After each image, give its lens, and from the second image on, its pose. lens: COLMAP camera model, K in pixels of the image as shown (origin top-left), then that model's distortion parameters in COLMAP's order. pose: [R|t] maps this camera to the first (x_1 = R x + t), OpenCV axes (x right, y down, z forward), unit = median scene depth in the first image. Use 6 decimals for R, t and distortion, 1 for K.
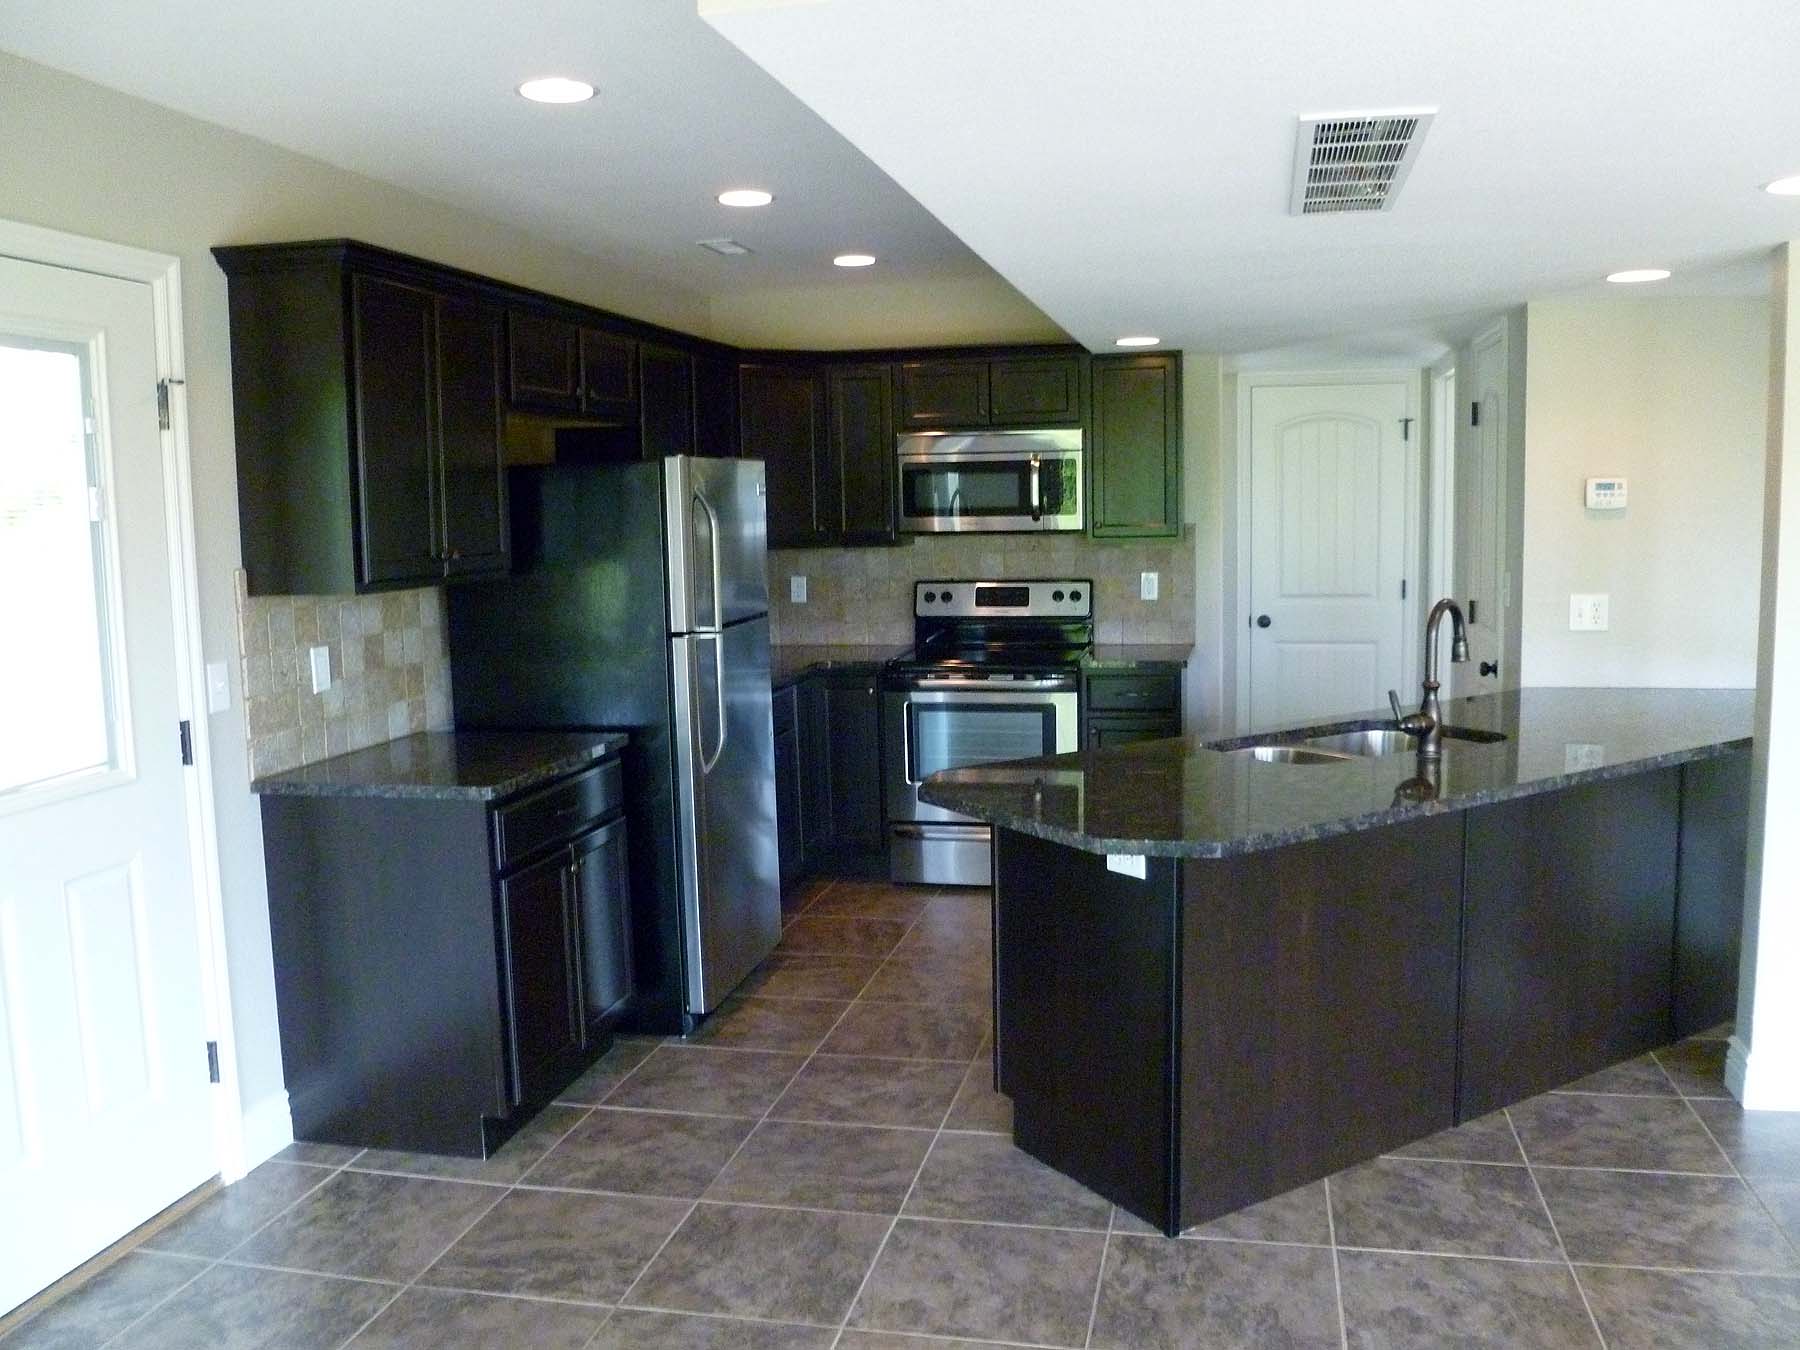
lens RADIAL K [[1498.6, 0, 900.0], [0, 1498.6, 675.0], [0, 0, 1]] dist [-0.067326, 0.004584]
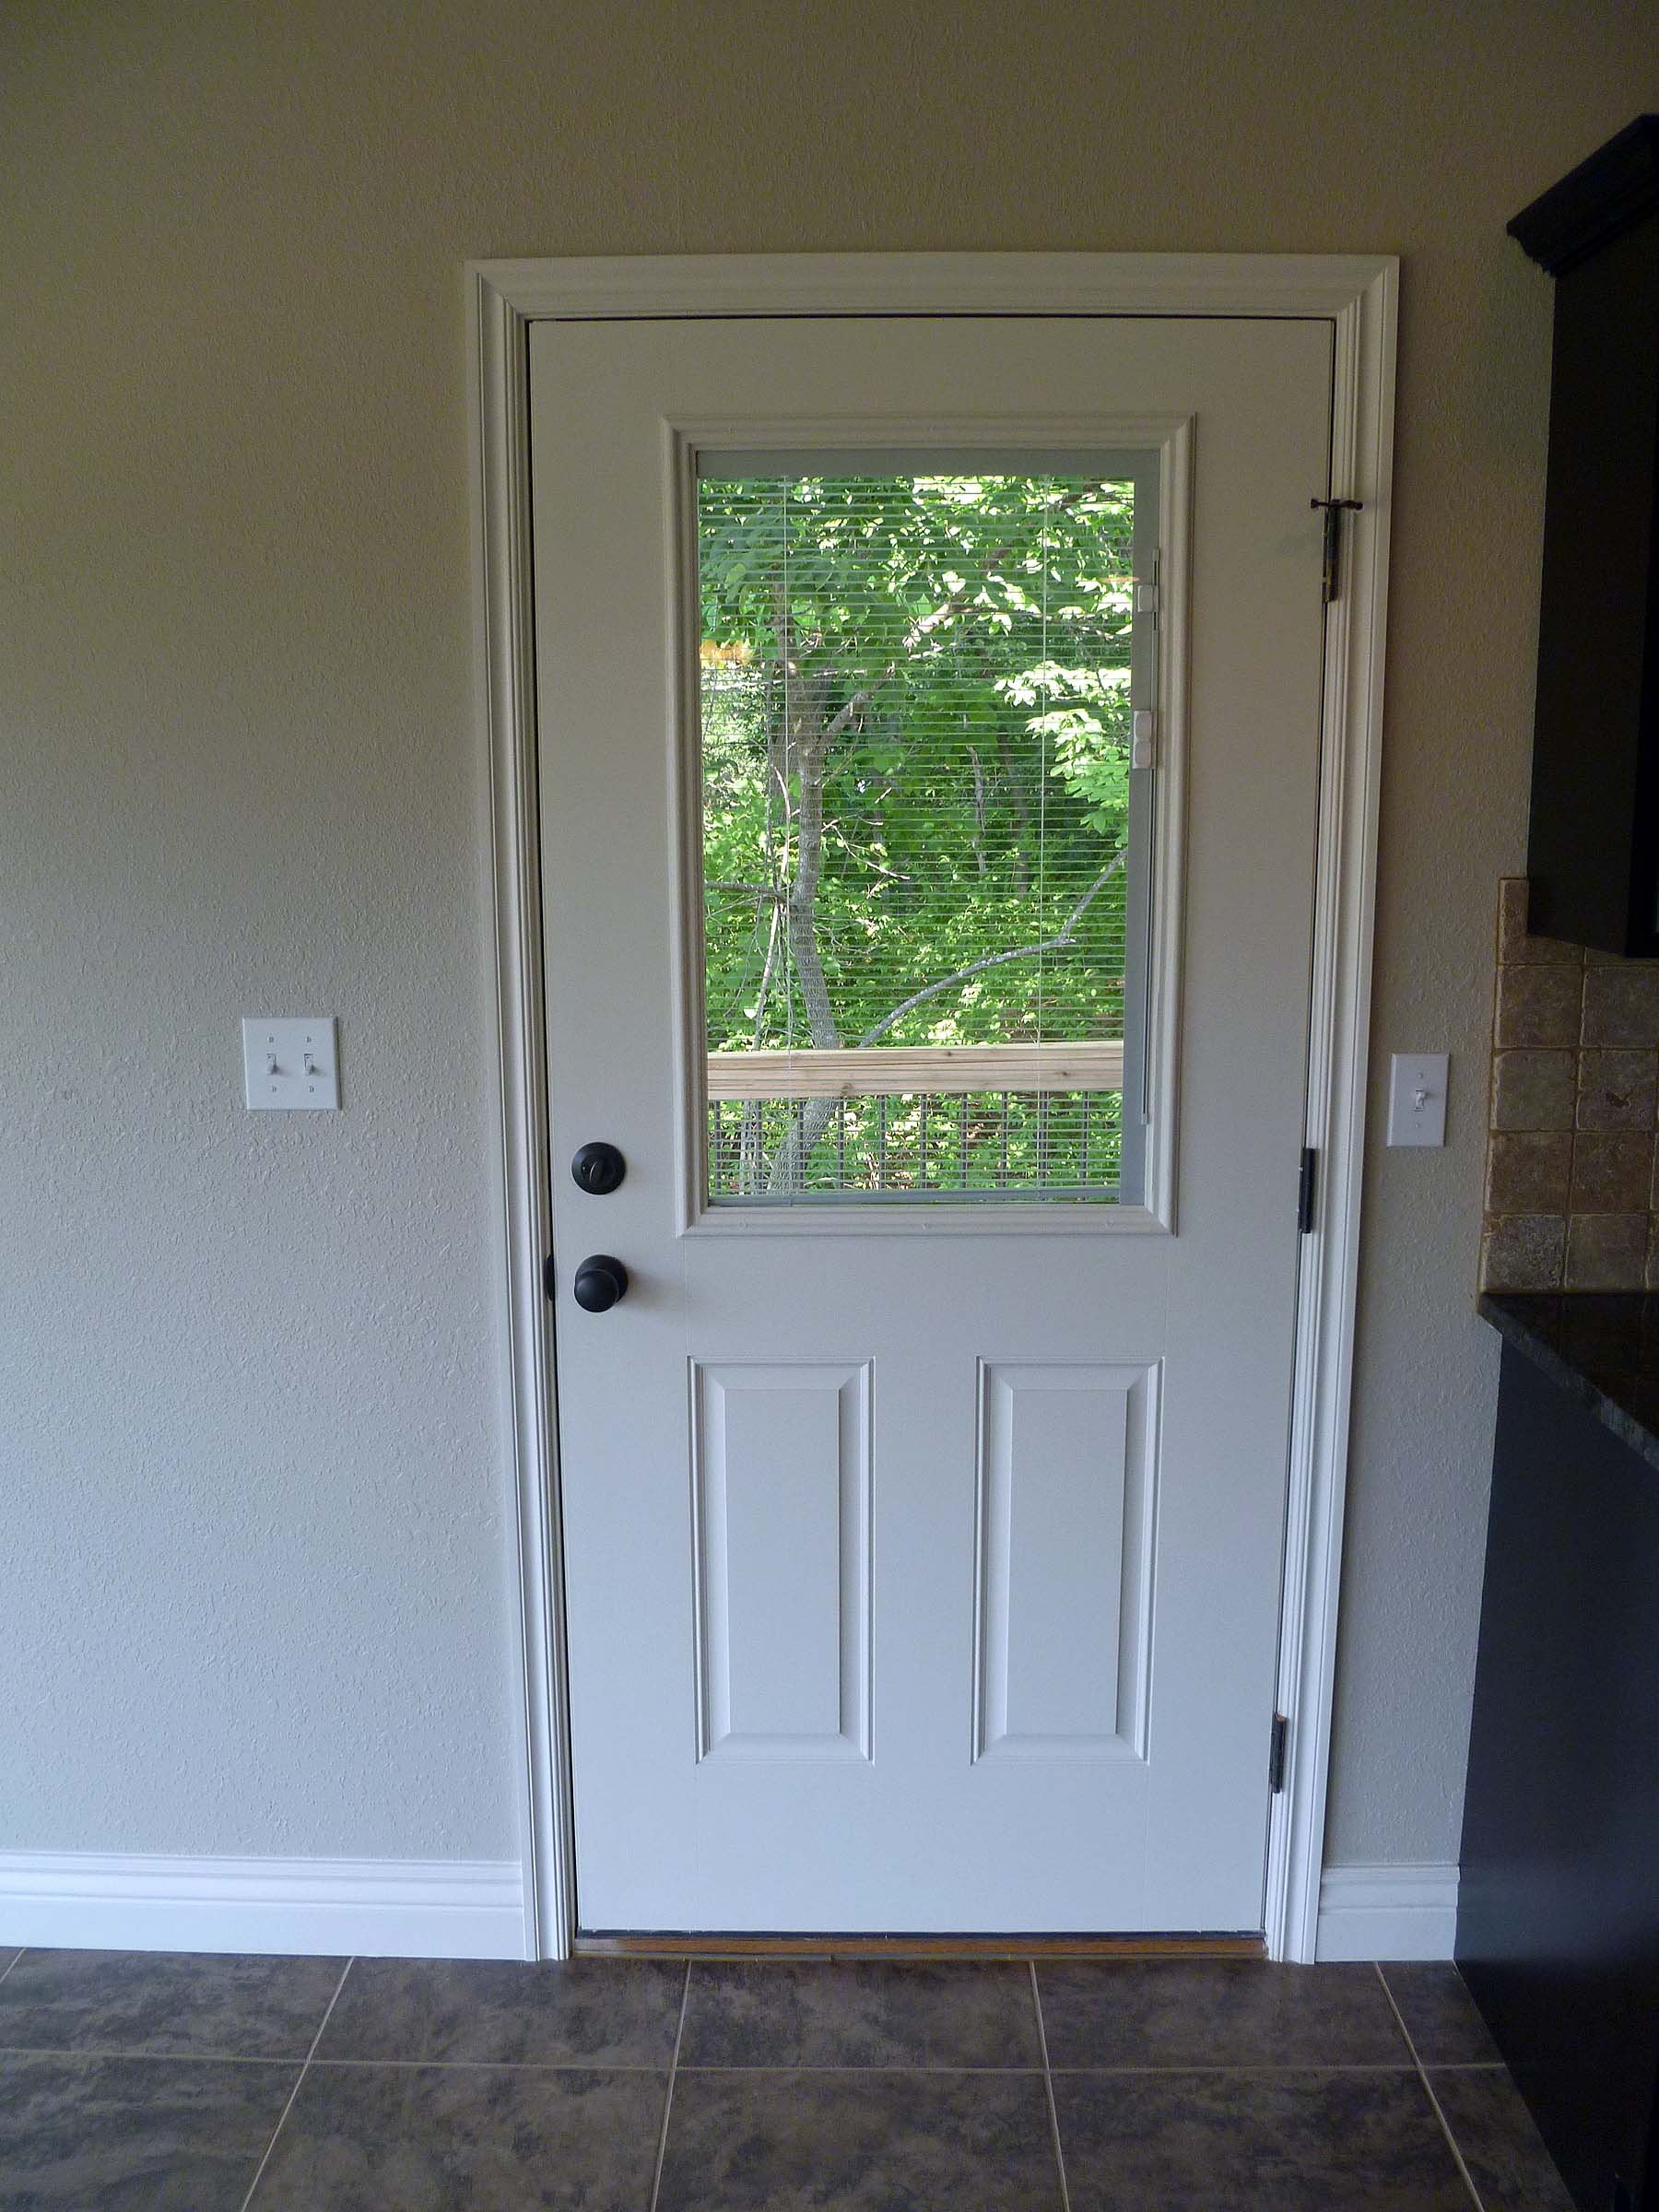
lens RADIAL K [[1841.7, 0, 829.5], [0, 1841.7, 1106.0], [0, 0, 1]] dist [-0.067326, 0.004584]
pose [[0.213717, 0.189462, -0.958347, 0.114750], [-0.121320, 0.978566, 0.166404, -0.072768], [0.969333, 0.080704, 0.232121, 0.653465]]
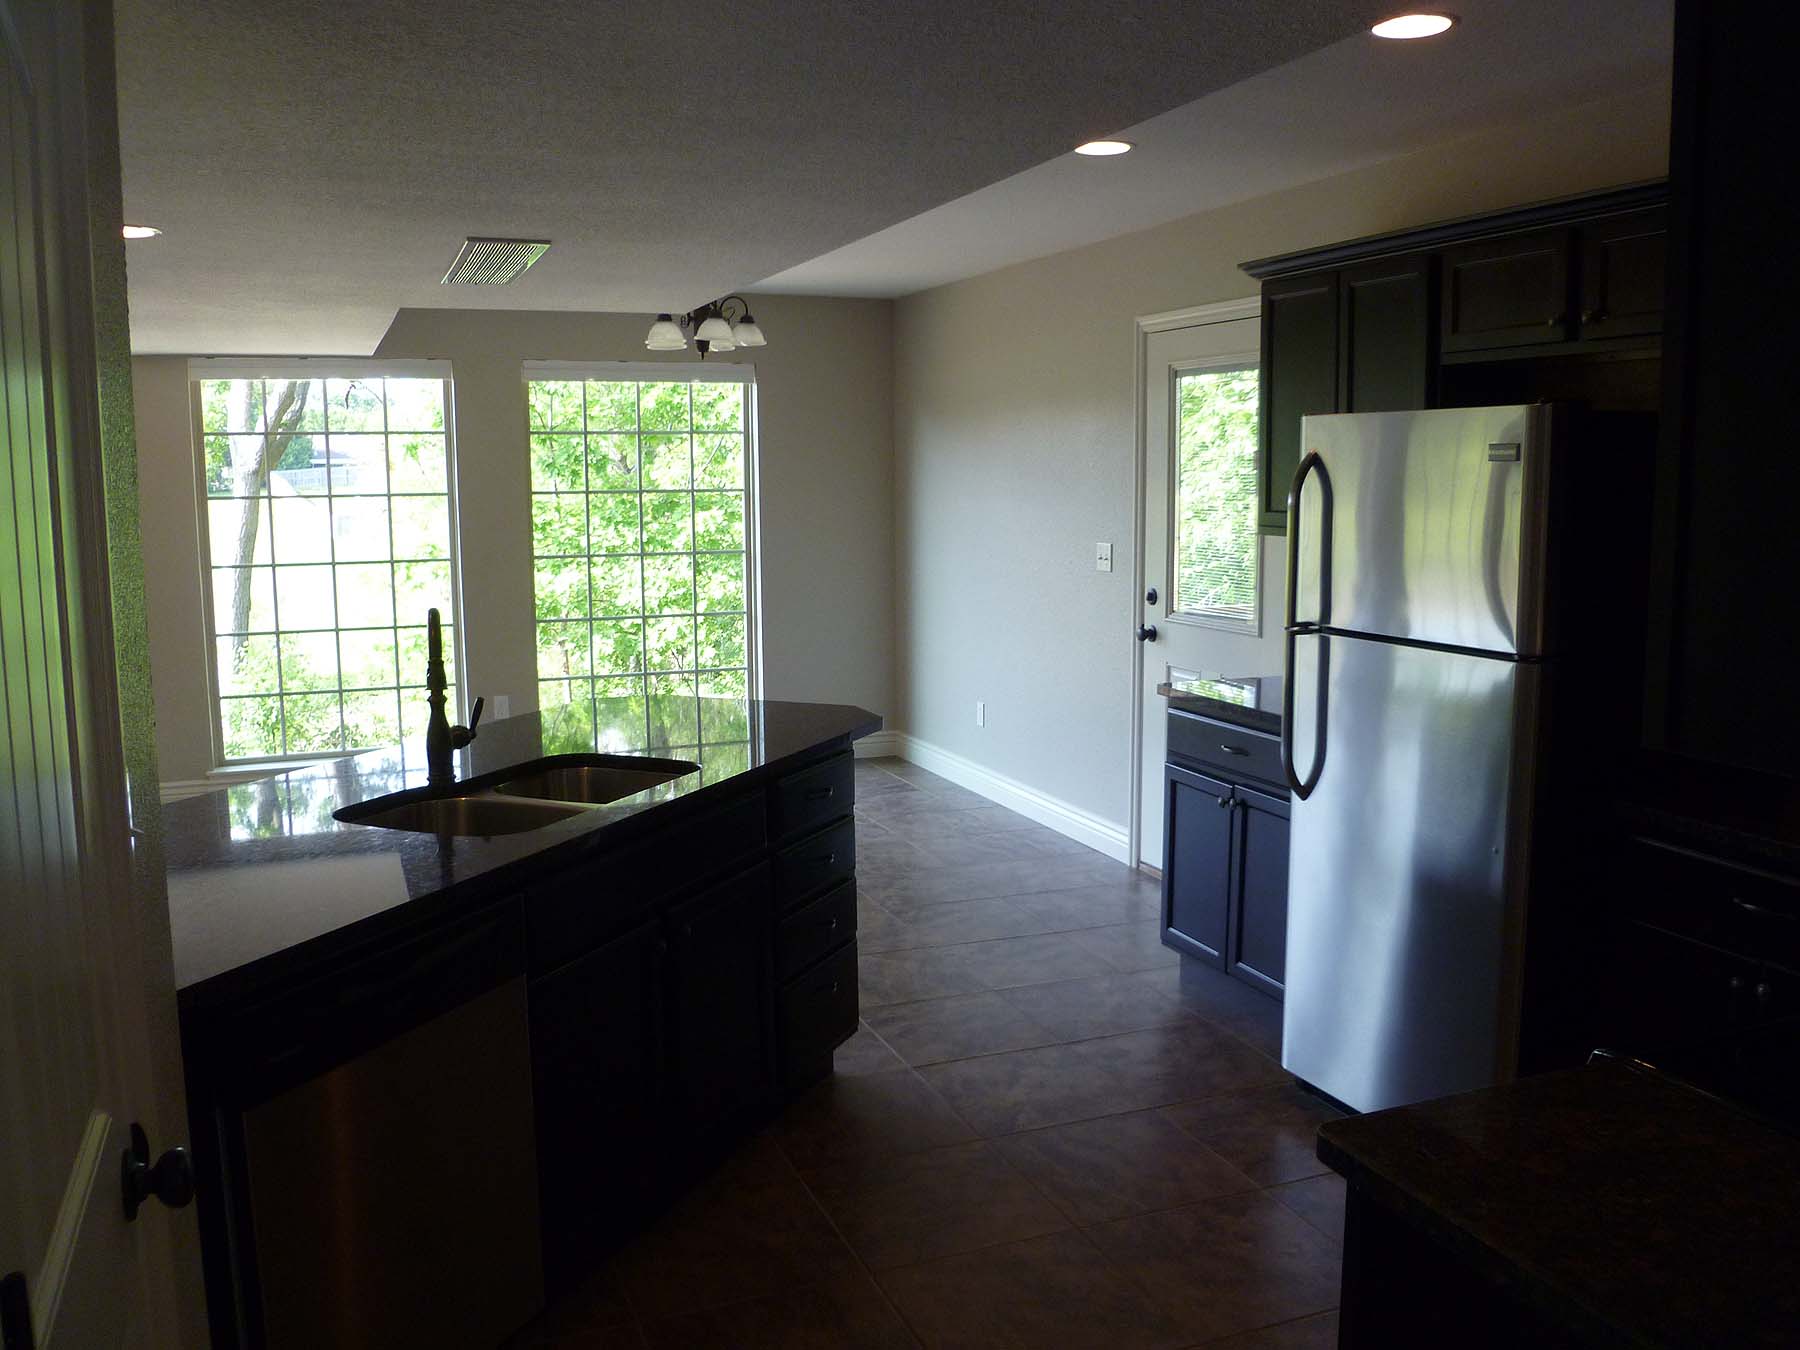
lens RADIAL K [[1498.6, 0, 900.0], [0, 1498.6, 675.0], [0, 0, 1]] dist [-0.067326, 0.004584]
pose [[-0.820919, 0.102644, -0.561743, 0.629444], [-0.046832, 0.968297, 0.245371, -0.237501], [0.569120, 0.227737, -0.790087, 1.864558]]
